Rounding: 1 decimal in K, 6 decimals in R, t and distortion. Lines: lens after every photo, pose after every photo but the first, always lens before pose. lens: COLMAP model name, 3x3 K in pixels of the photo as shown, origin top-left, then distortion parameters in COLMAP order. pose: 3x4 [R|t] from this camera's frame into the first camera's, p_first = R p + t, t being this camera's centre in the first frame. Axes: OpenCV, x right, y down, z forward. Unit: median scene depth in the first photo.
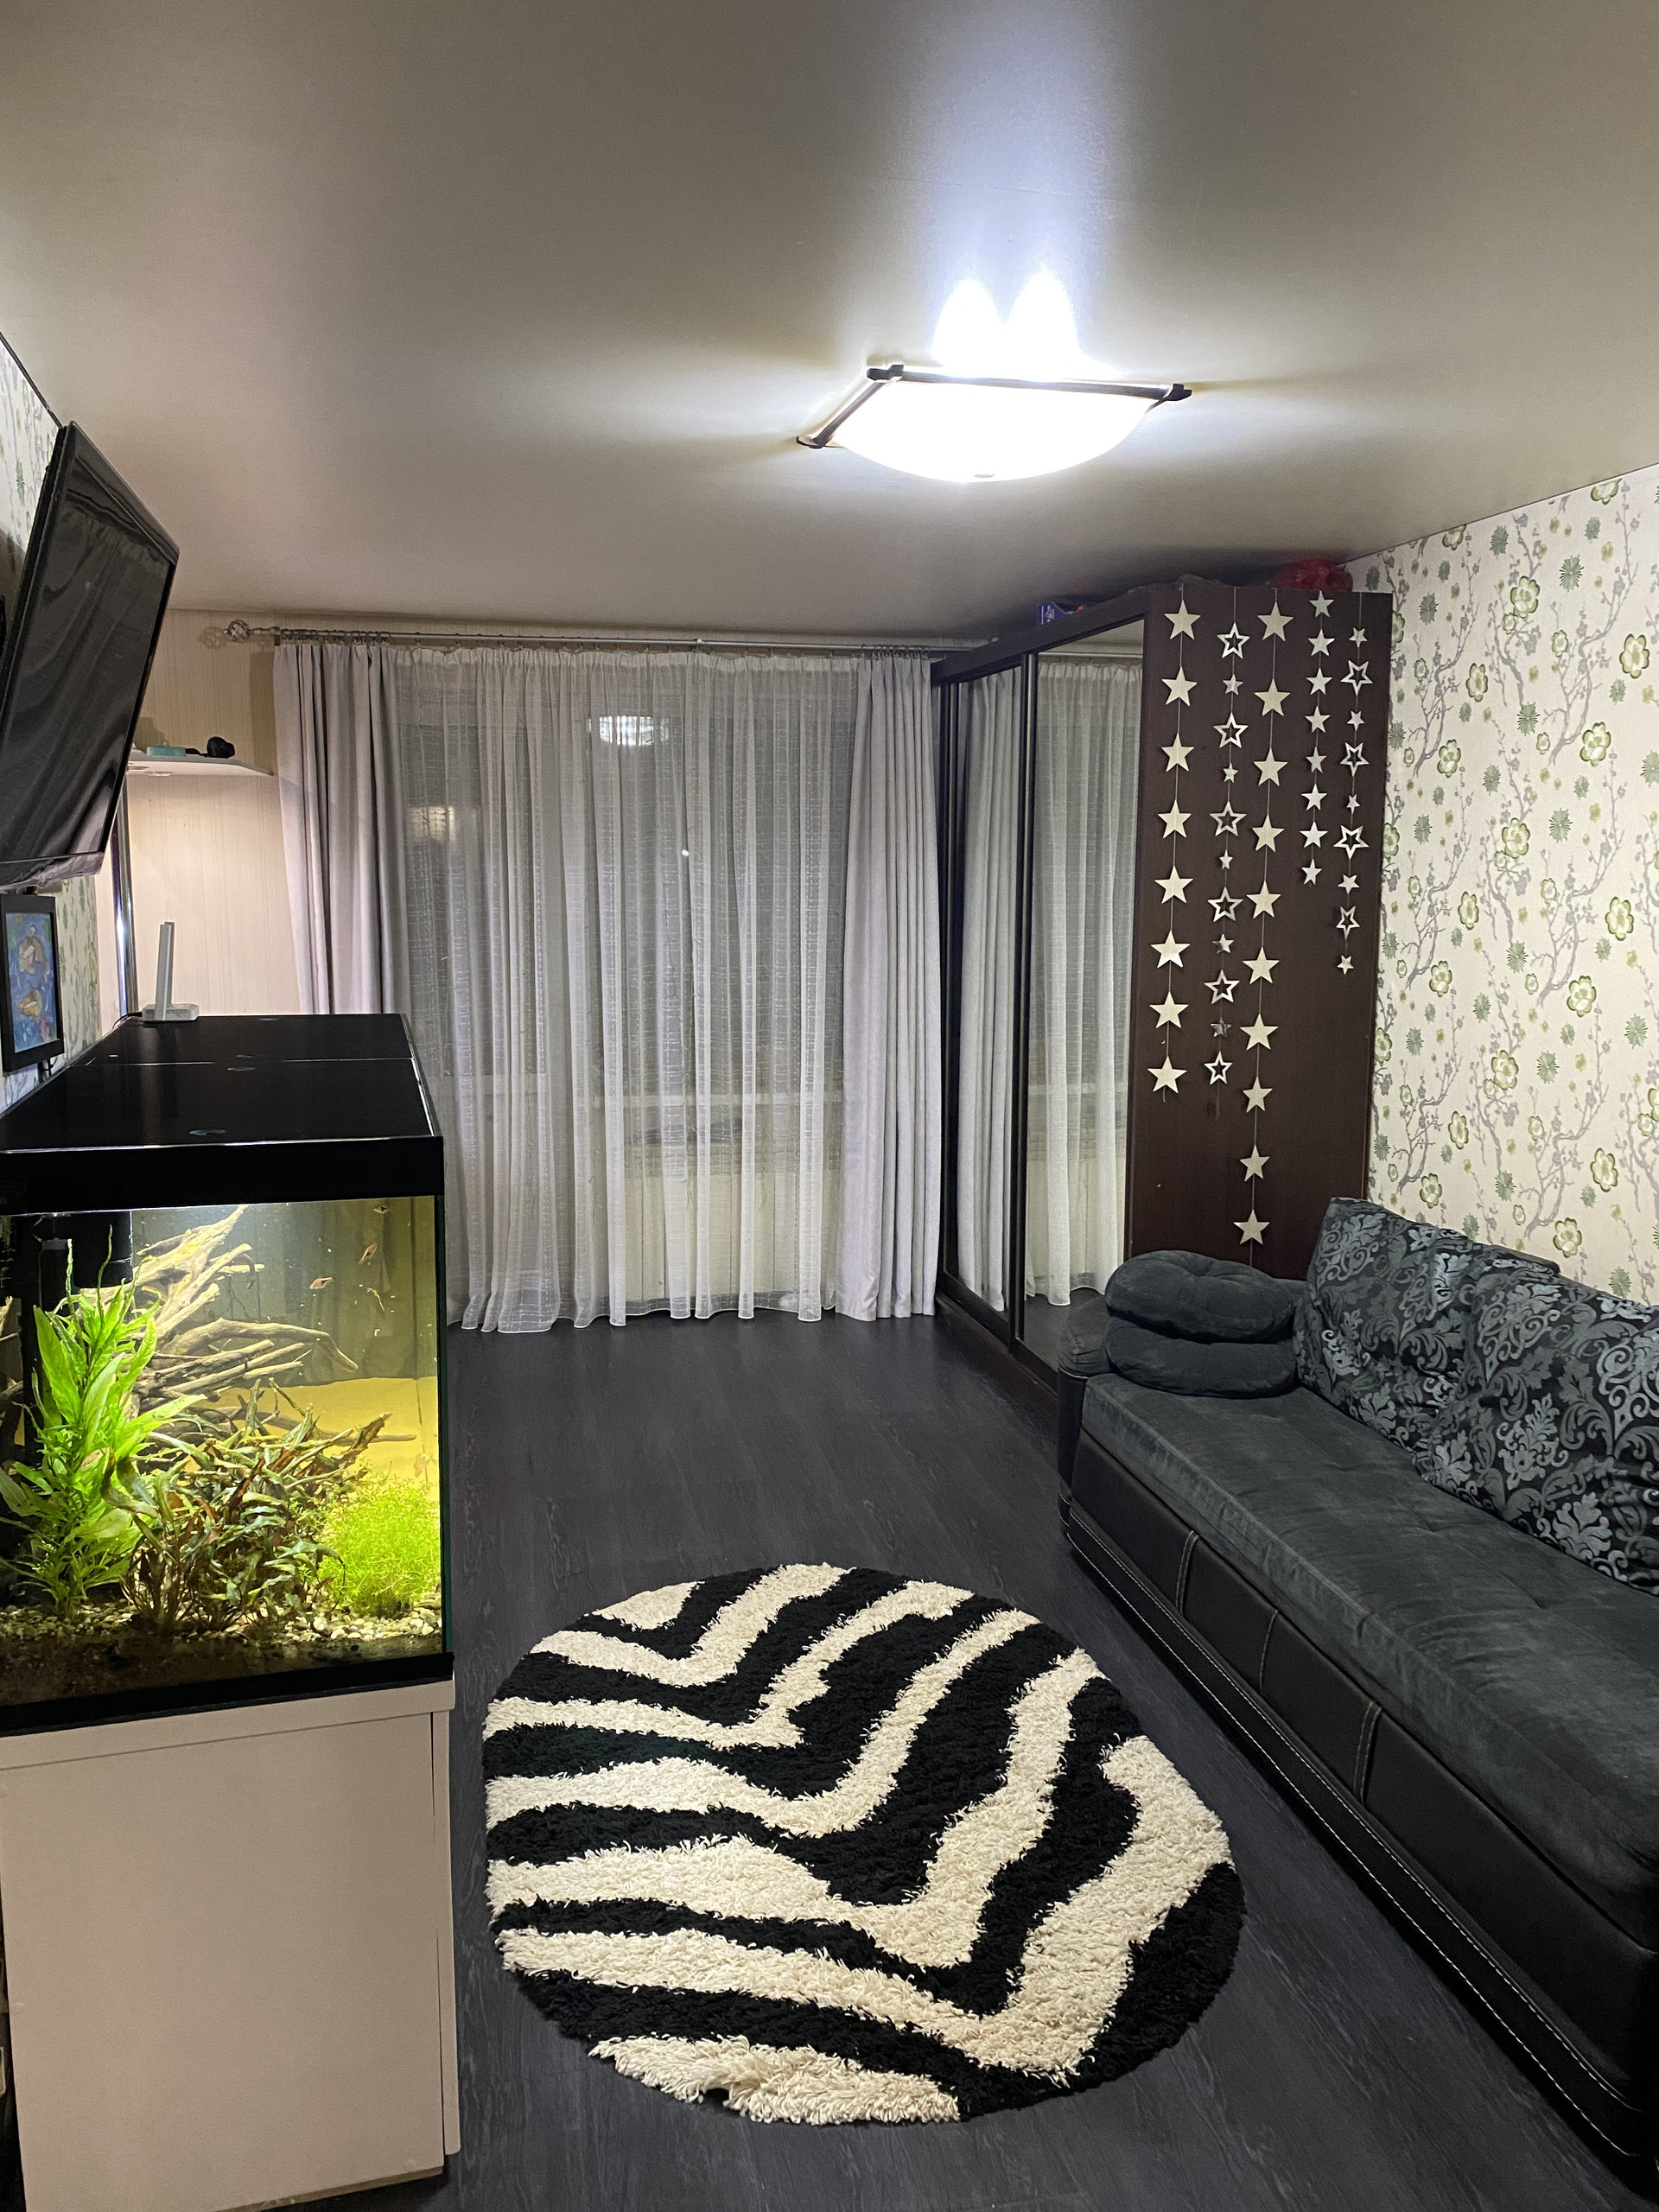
lens RADIAL K [[1656.9, 0, 829.5], [0, 1656.9, 1106.0], [0, 0, 1]] dist [0.034139, -0.044940]
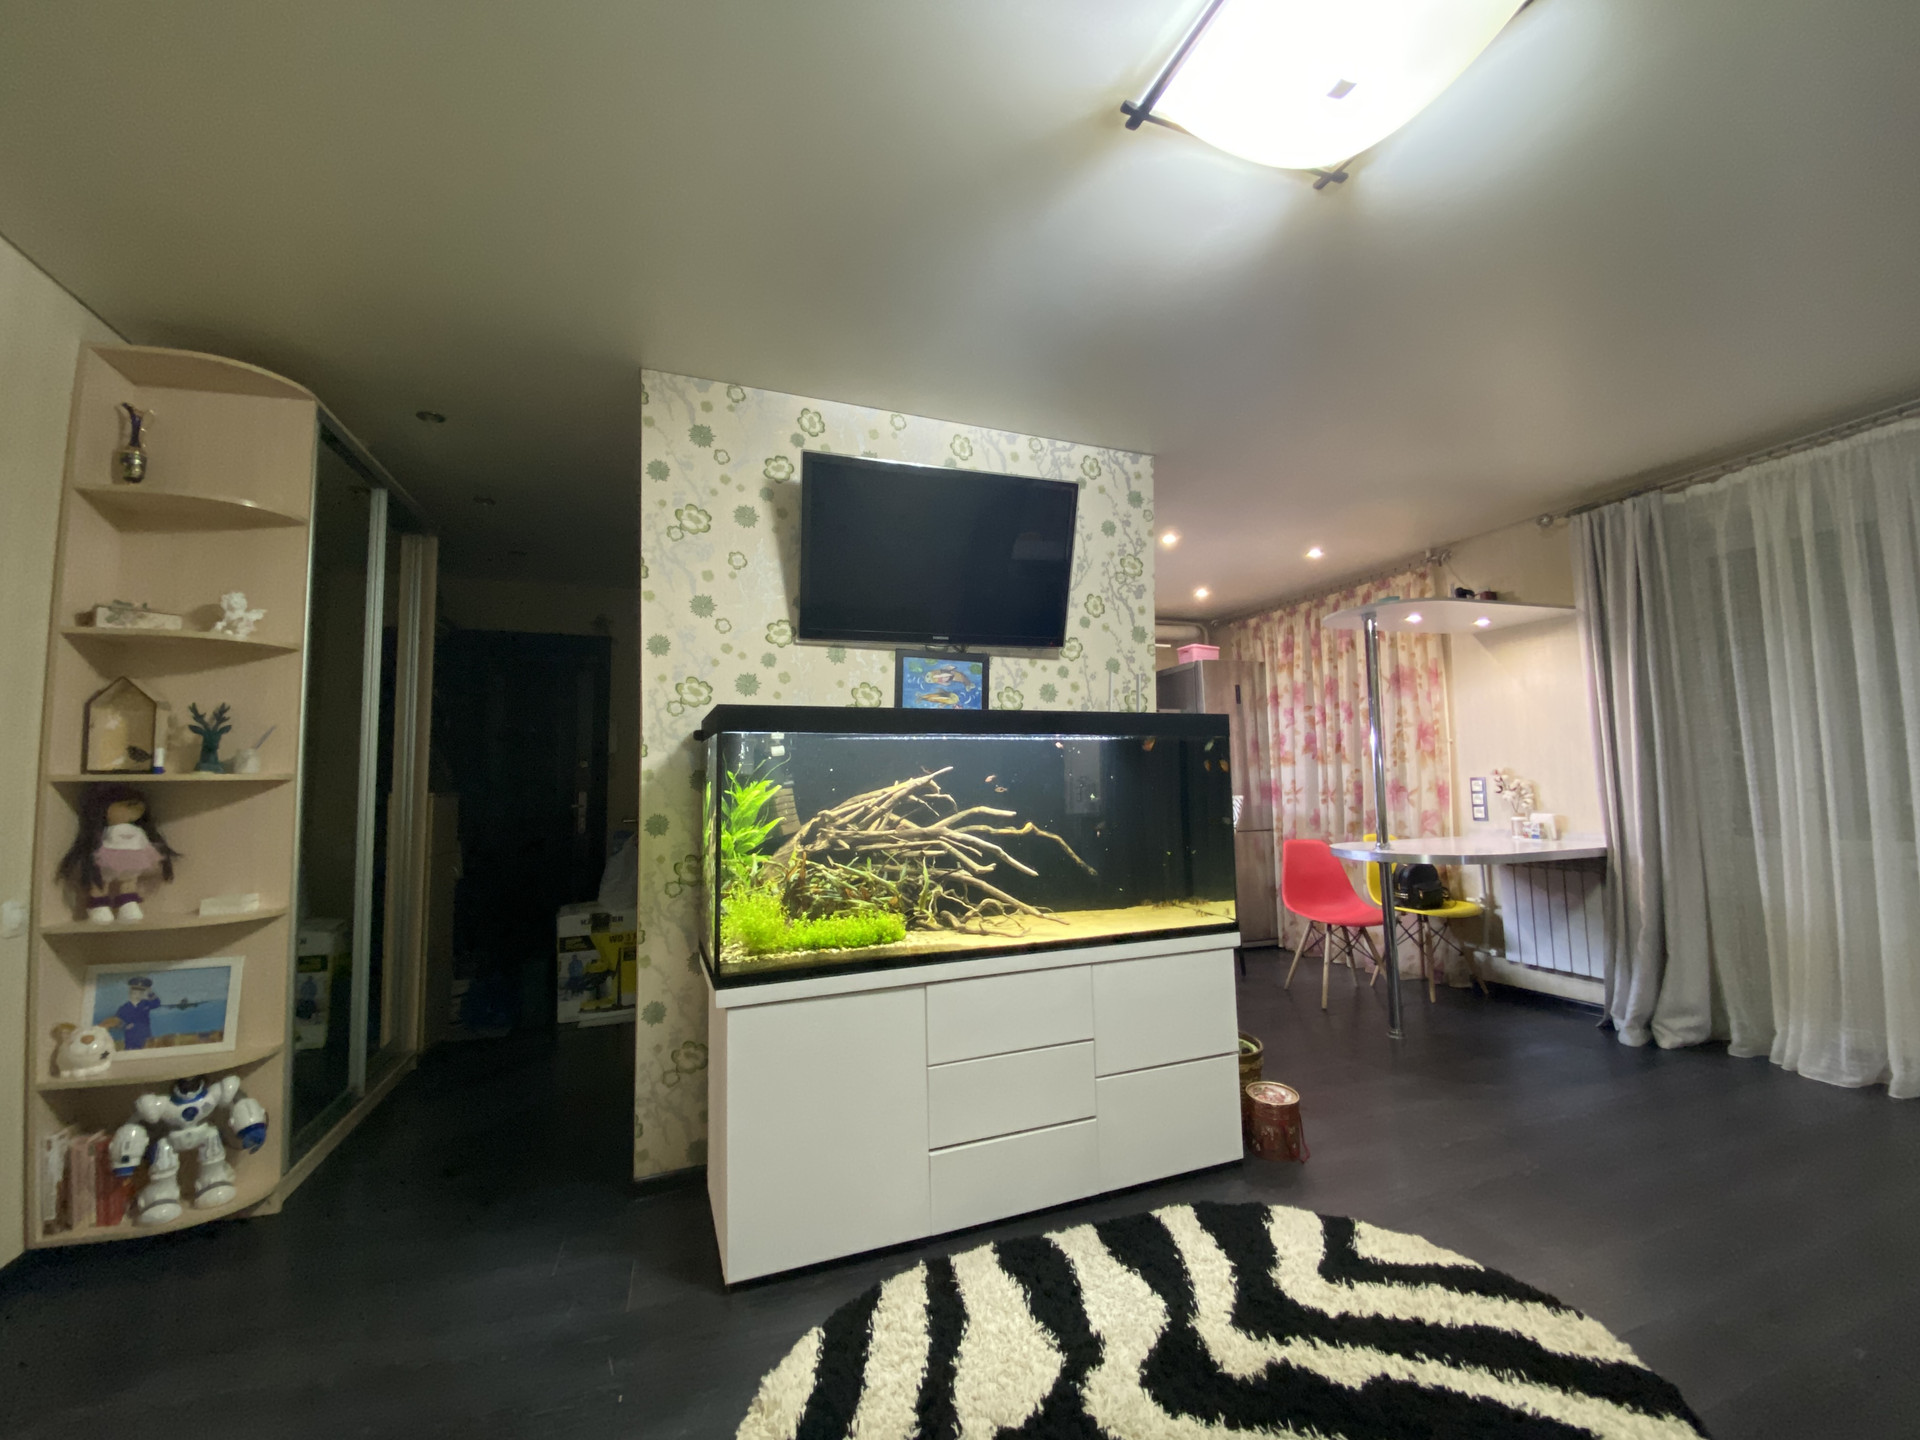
lens RADIAL K [[775.3, 0, 965.0], [0, 775.3, 726.7], [0, 0, 1]] dist [0.055767, -0.040191]
pose [[0.131356, -0.078224, -0.988244, 0.429038], [-0.127640, 0.987250, -0.095111, 0.055501], [0.983084, 0.138633, 0.119697, 0.671343]]
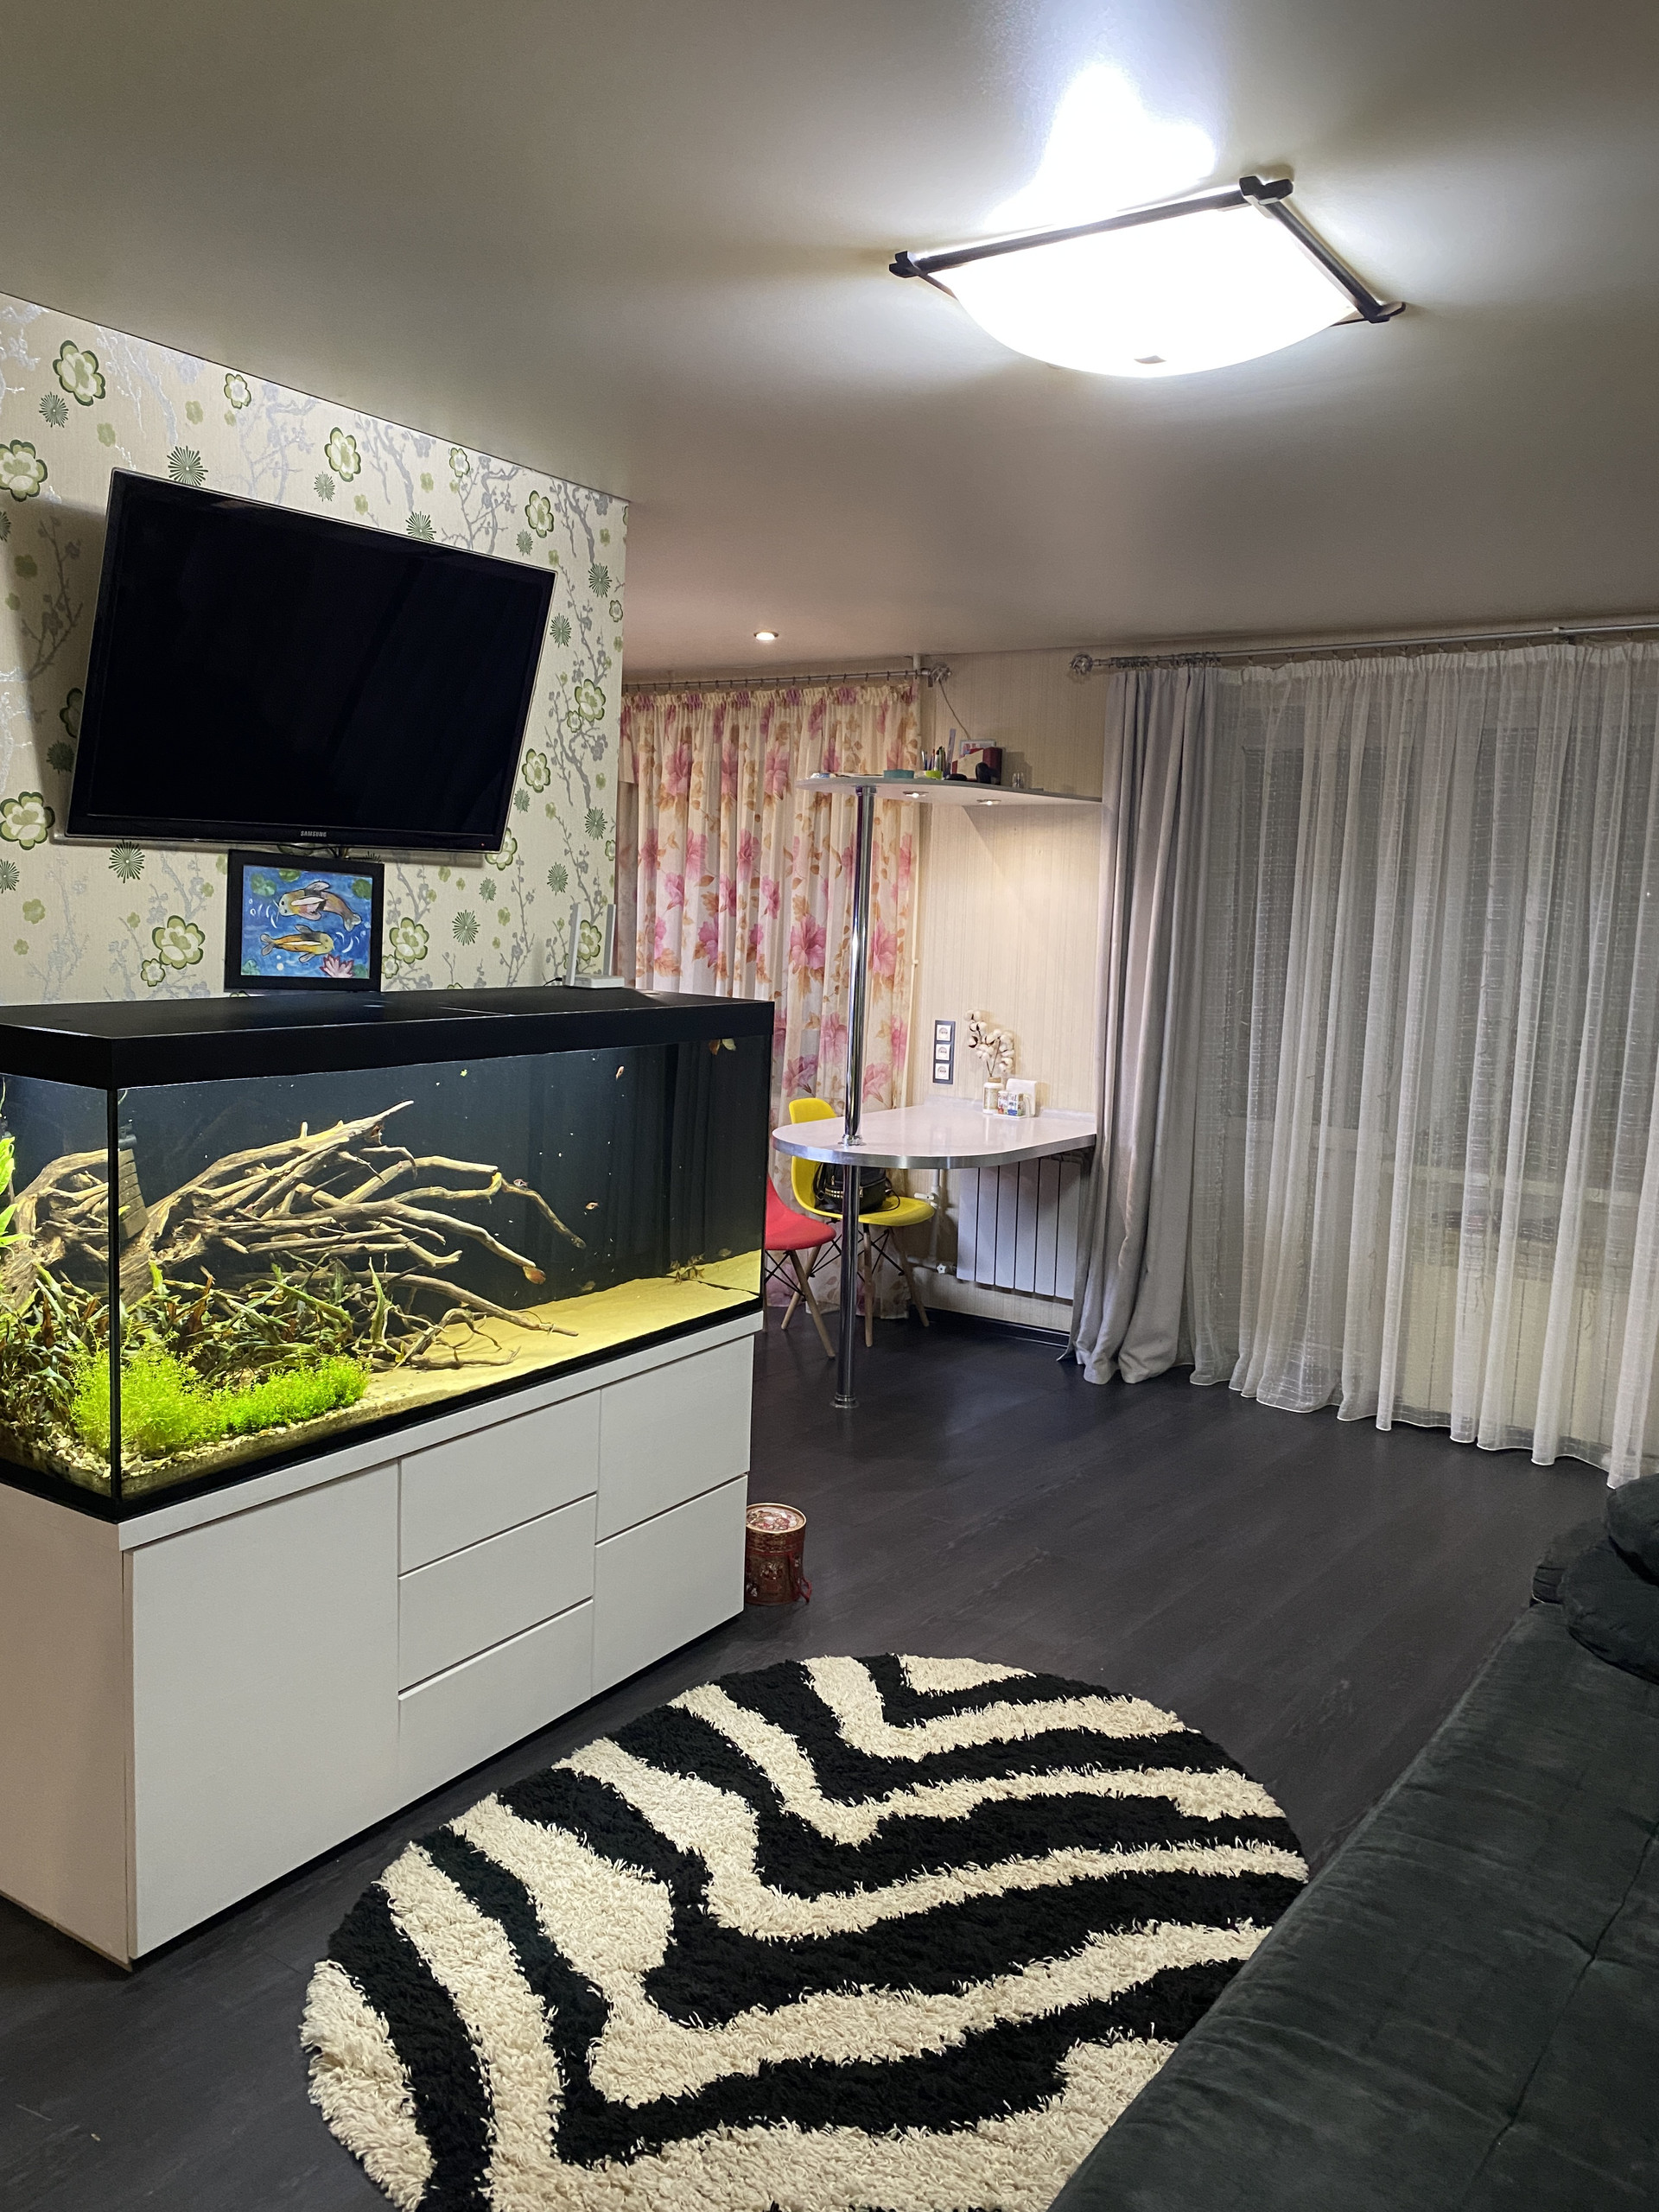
lens RADIAL K [[1656.9, 0, 829.5], [0, 1656.9, 1106.0], [0, 0, 1]] dist [0.034139, -0.044940]
pose [[0.670826, 0.114608, -0.732706, 0.528379], [-0.145742, 0.989094, 0.021278, -0.018270], [0.727153, 0.092512, 0.680213, 0.330361]]
